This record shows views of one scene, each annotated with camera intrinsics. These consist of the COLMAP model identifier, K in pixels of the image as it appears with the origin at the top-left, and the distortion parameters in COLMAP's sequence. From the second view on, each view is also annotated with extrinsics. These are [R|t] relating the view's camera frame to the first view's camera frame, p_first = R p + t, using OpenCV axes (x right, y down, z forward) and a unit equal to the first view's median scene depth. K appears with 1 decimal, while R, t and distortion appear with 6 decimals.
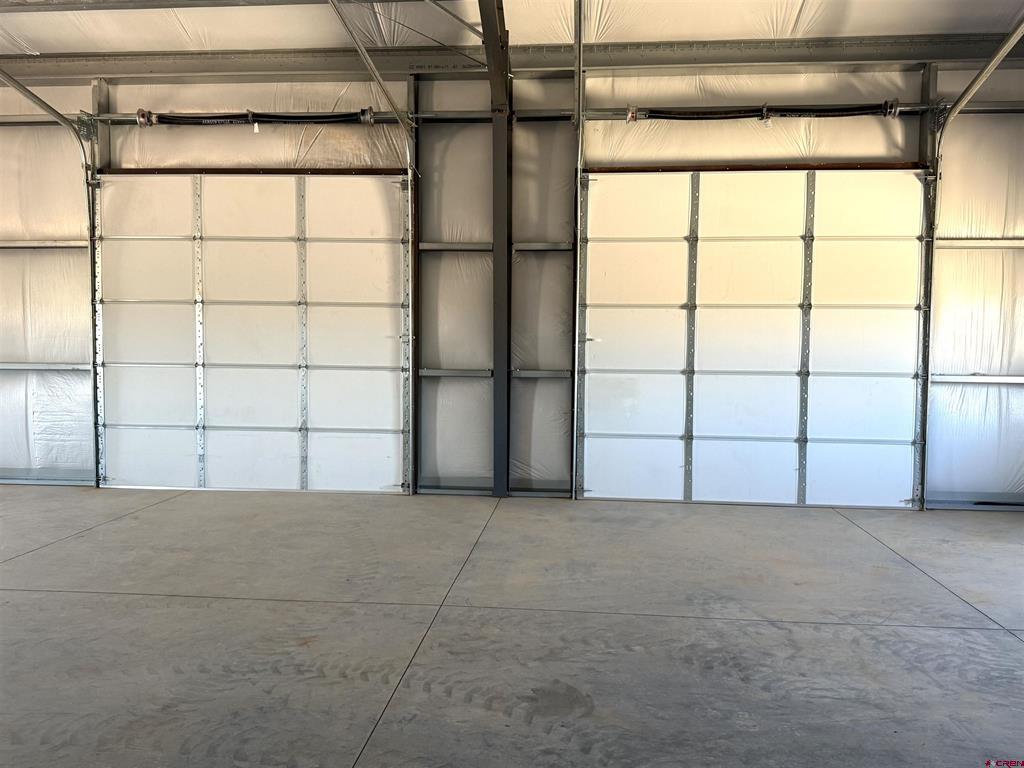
lens RADIAL K [[899.7, 0, 512.0], [0, 899.7, 384.0], [0, 0, 1]] dist [0.002032, 0.013673]
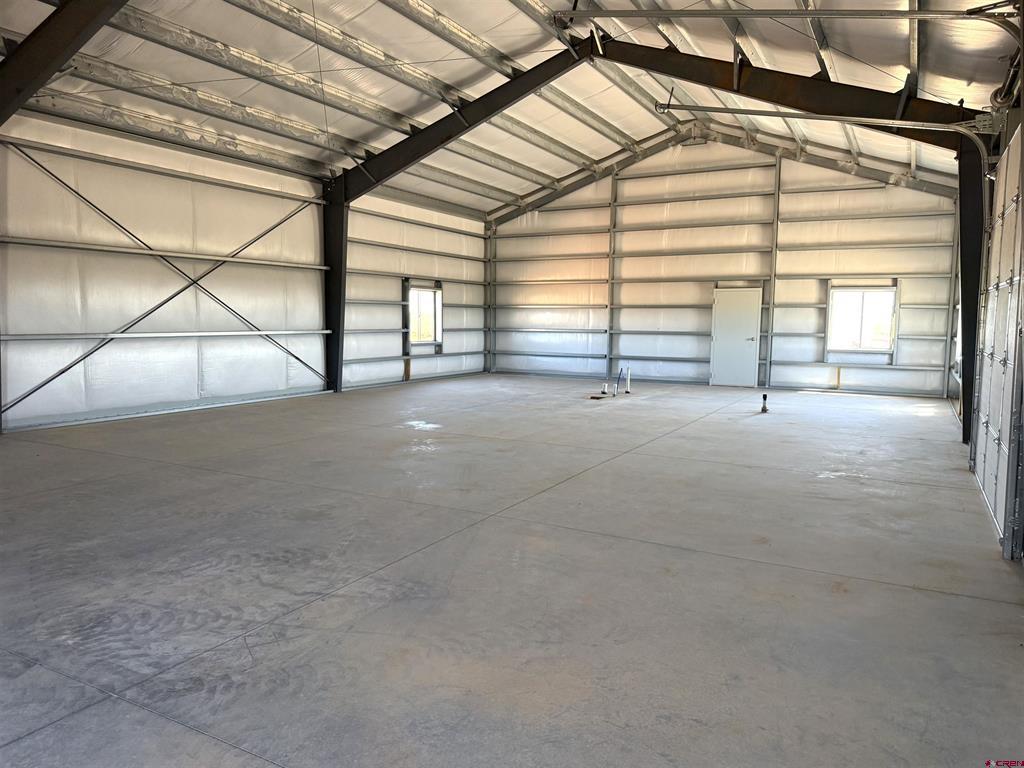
lens RADIAL K [[714.5, 0, 512.0], [0, 714.5, 384.0], [0, 0, 1]] dist [0.005122, -0.000267]
pose [[-0.396726, 0.076039, -0.914782, 1.042183], [-0.065249, 0.991706, 0.110731, -0.089262], [0.915615, 0.103619, -0.388474, 1.664254]]
